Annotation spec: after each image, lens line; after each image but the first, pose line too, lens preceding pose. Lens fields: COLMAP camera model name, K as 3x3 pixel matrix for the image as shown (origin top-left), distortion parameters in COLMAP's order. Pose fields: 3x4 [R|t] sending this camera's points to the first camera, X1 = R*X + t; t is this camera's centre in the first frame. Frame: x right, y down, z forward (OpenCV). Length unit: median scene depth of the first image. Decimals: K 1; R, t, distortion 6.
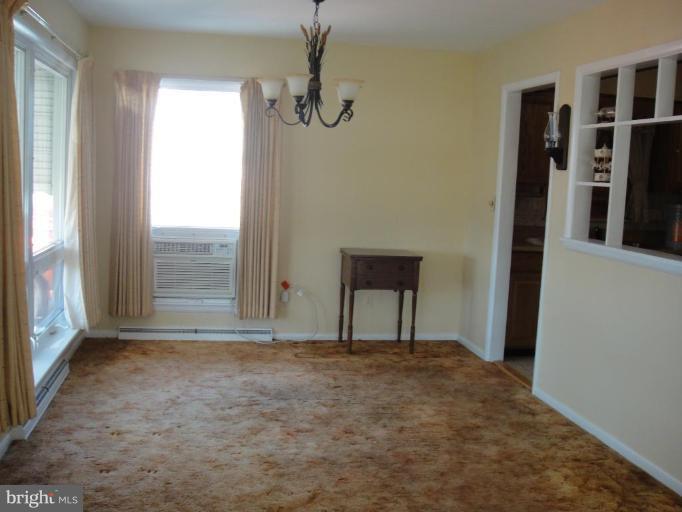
lens RADIAL K [[715.2, 0, 341.0], [0, 715.2, 256.0], [0, 0, 1]] dist [-0.209436, 0.166774]
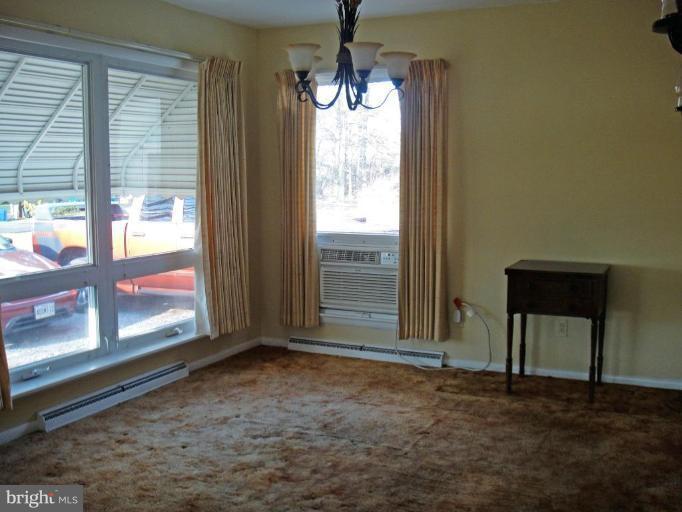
lens RADIAL K [[715.2, 0, 341.0], [0, 715.2, 256.0], [0, 0, 1]] dist [-0.209436, 0.166774]
pose [[0.797984, 0.017913, -0.602413, 0.373704], [-0.027068, 0.999615, -0.006132, -0.005860], [0.602071, 0.021200, 0.798161, 0.297204]]
